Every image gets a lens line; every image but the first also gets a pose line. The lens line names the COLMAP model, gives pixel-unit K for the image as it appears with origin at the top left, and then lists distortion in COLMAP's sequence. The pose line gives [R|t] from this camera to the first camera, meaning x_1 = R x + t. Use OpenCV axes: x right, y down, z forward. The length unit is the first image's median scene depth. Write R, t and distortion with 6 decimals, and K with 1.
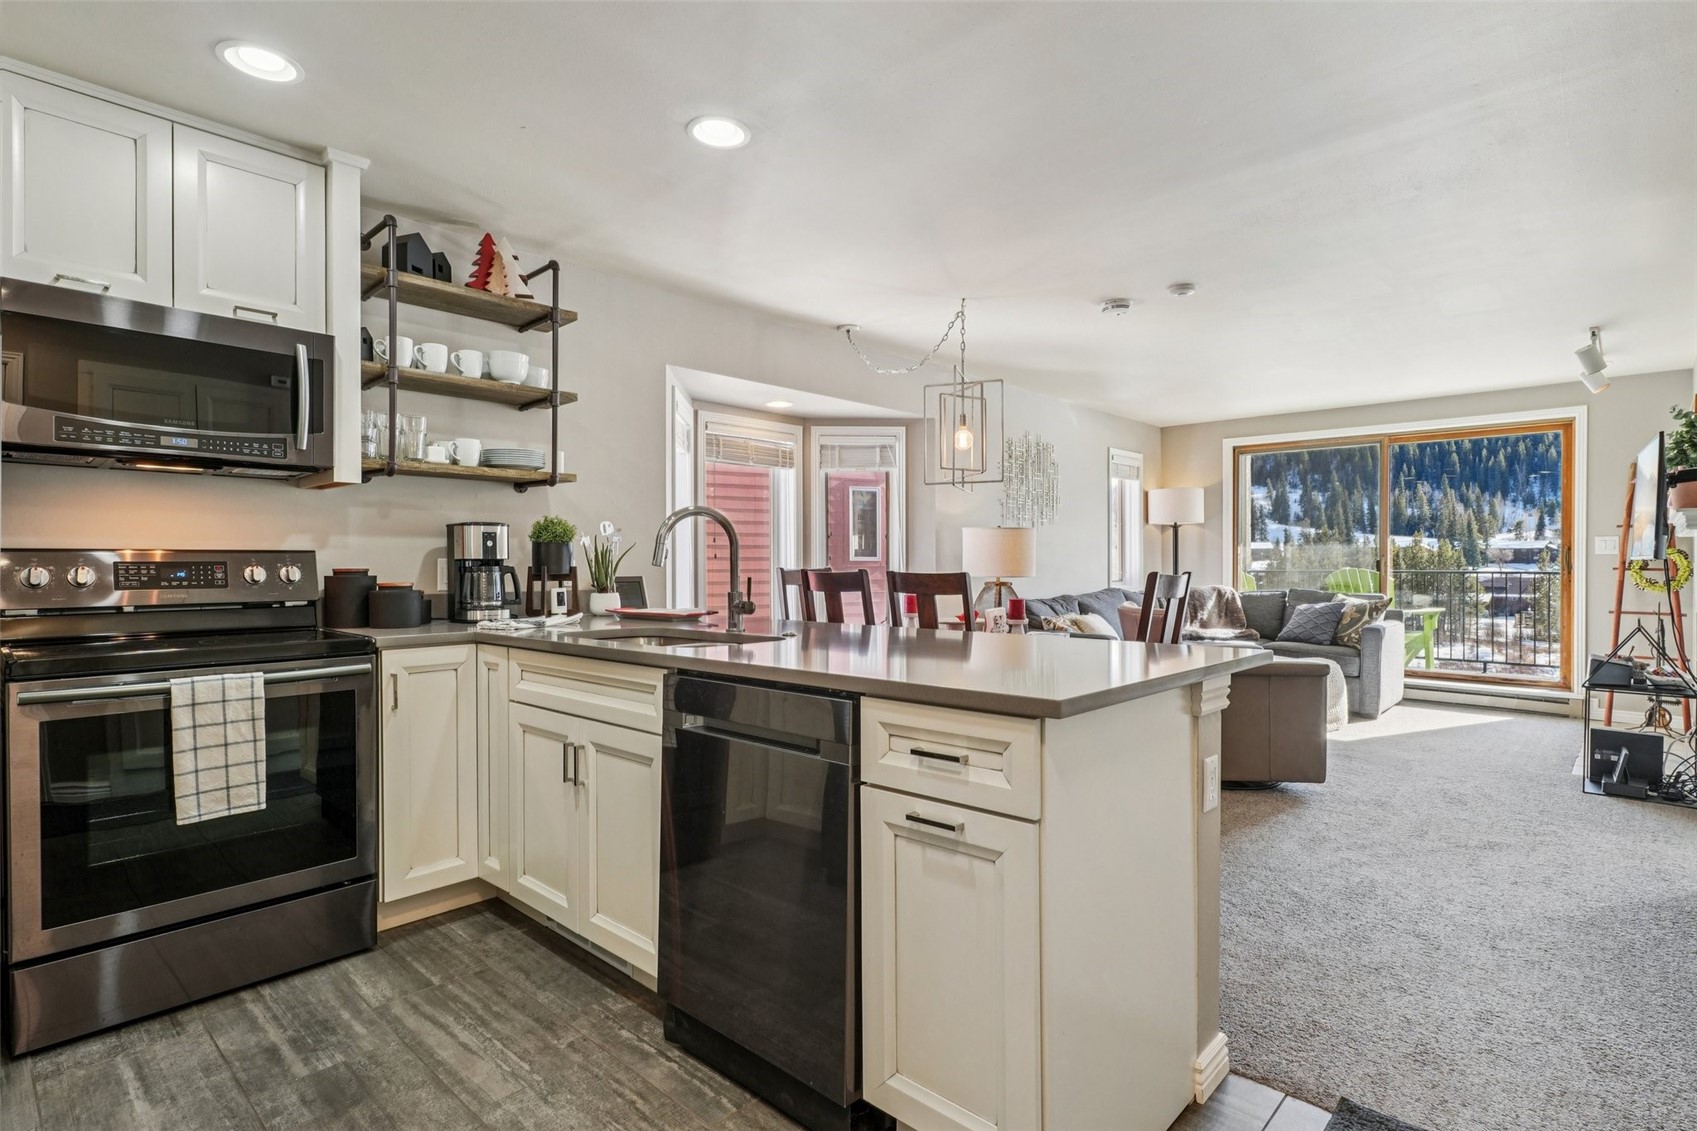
lens RADIAL K [[847.5, 0, 848.5], [0, 847.5, 565.5], [0, 0, 1]] dist [0.009008, -0.001142]
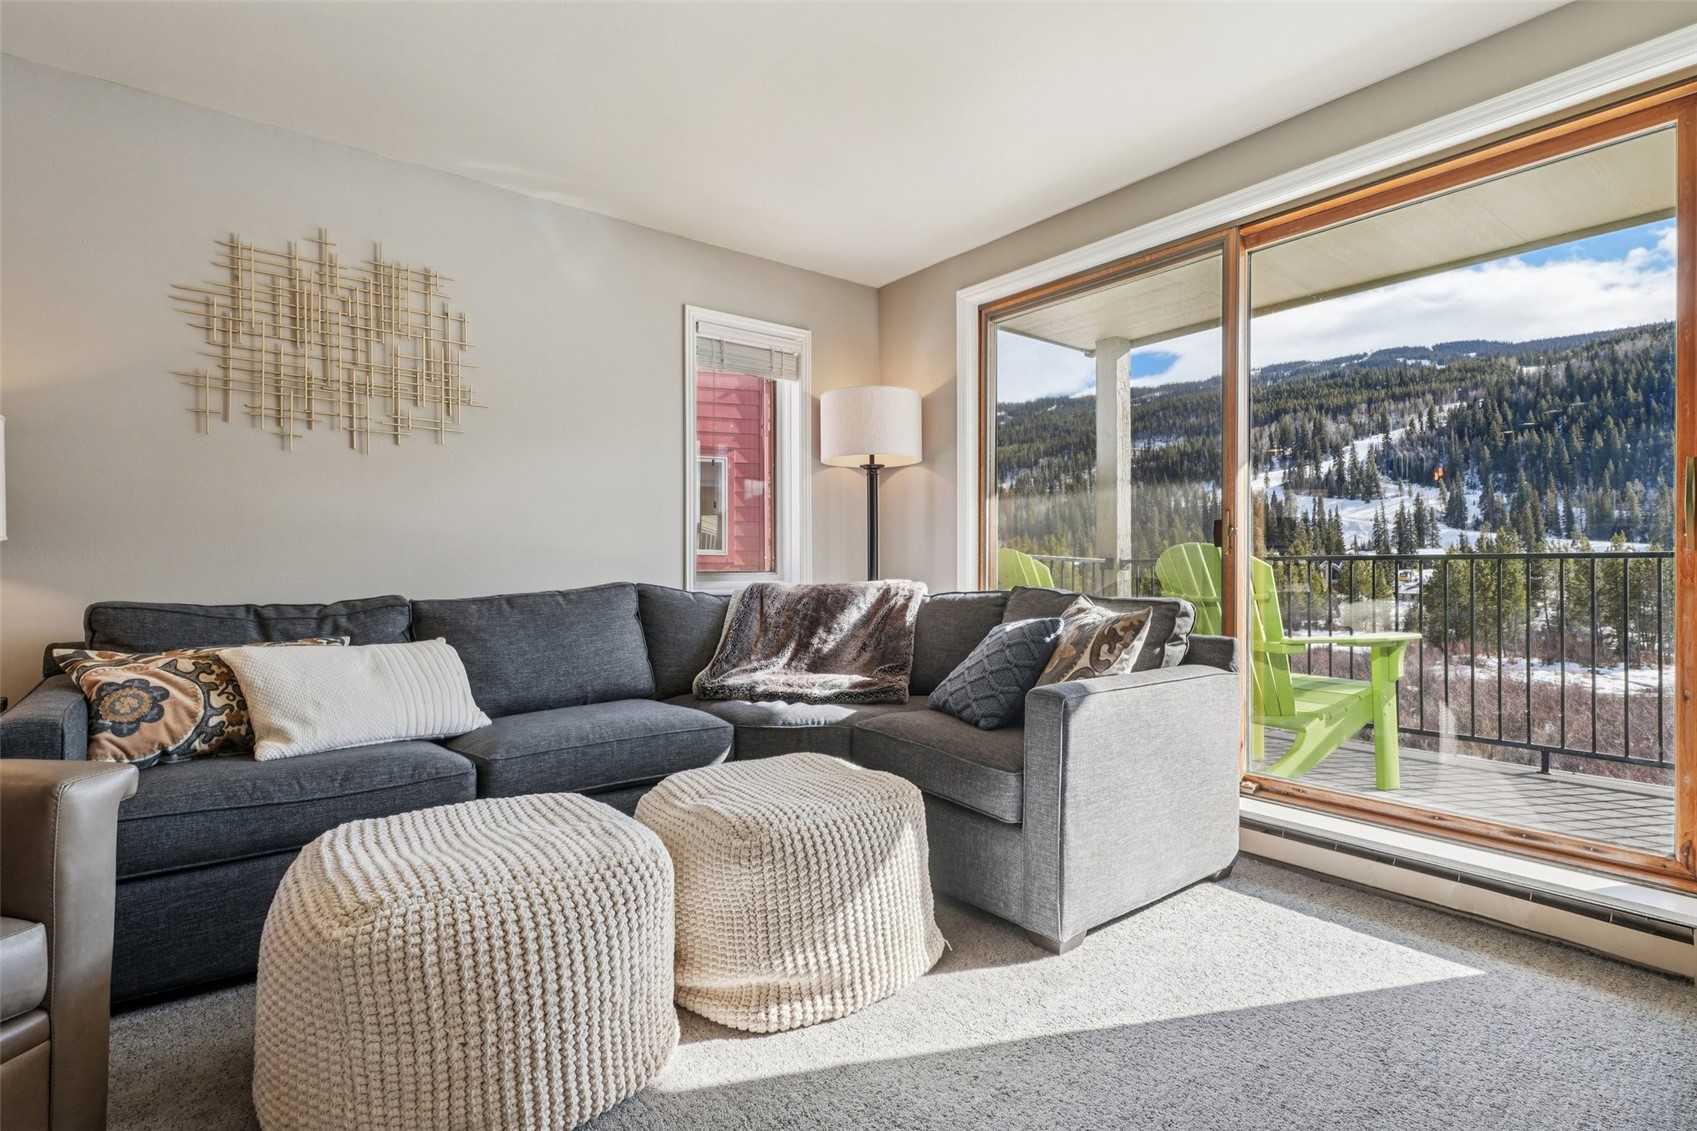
lens RADIAL K [[831.1, 0, 854.4], [0, 831.1, 569.3], [0, 0, 1]] dist [0.017374, -0.009491]
pose [[0.987432, 0.000848, -0.158040, 0.515235], [-0.001743, 0.999983, -0.005528, 0.021241], [0.158032, 0.005734, 0.987417, 0.563163]]
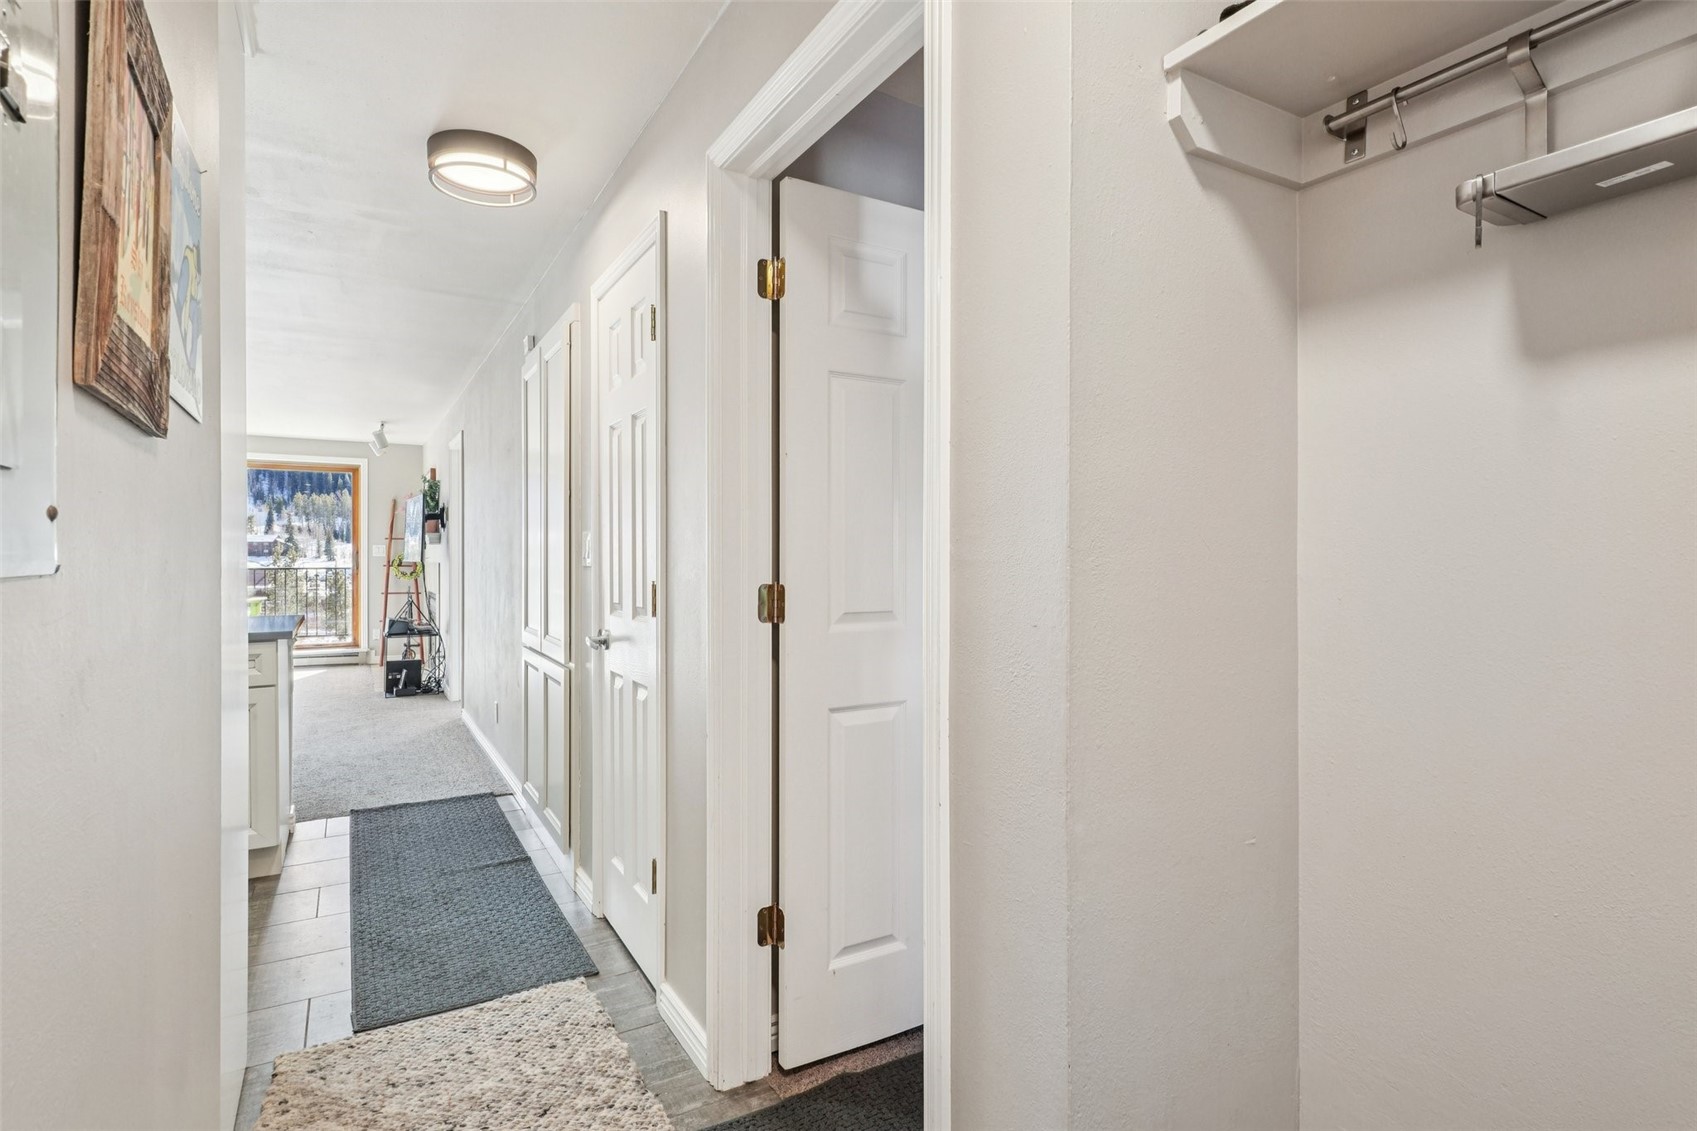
lens RADIAL K [[851.6, 0, 858.5], [0, 851.6, 561.7], [0, 0, 1]] dist [0.004554, -0.000289]
pose [[0.278260, -0.005562, 0.960490, -0.311518], [0.001088, 0.999984, 0.005476, -0.009631], [-0.960505, -0.000478, 0.278261, -0.233659]]
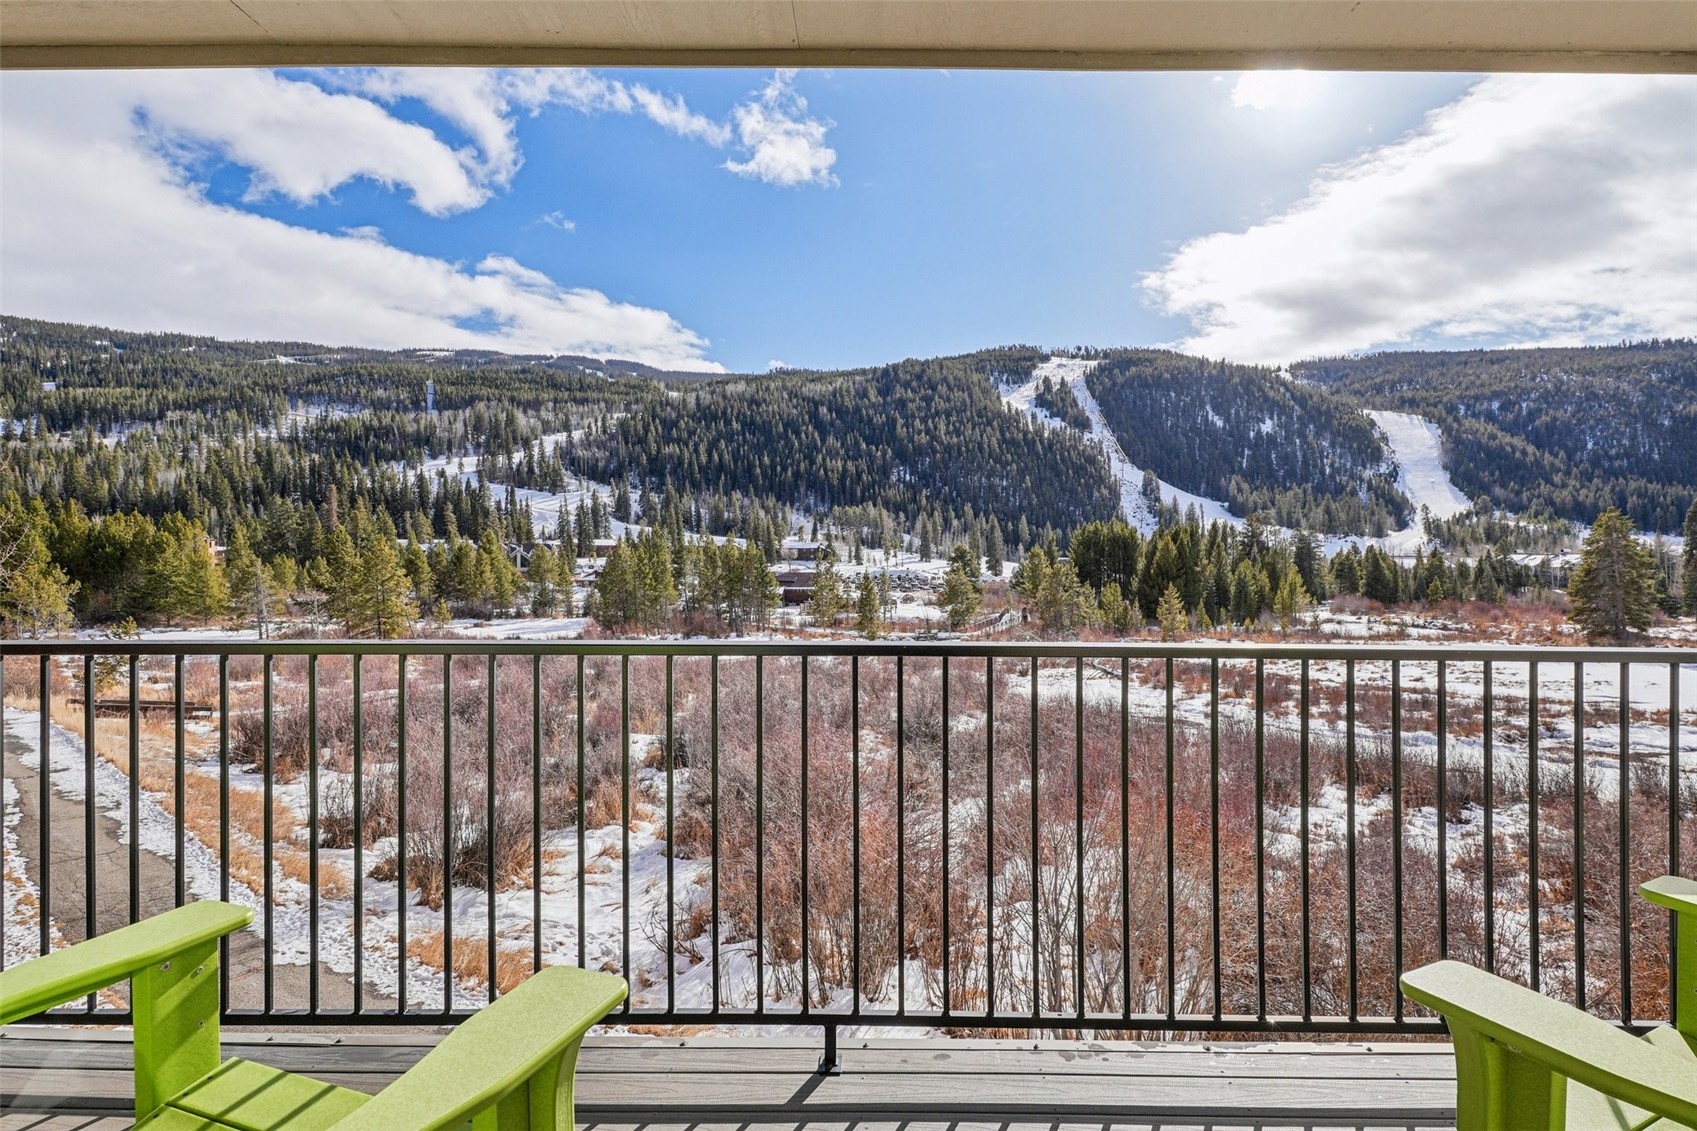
lens RADIAL K [[851.6, 0, 858.5], [0, 851.6, 561.7], [0, 0, 1]] dist [0.004554, -0.000289]
pose [[0.741252, 0.001265, 0.671226, 0.678274], [-0.001366, 0.999999, -0.000376, -0.013808], [-0.671225, -0.000638, 0.741253, 0.946264]]
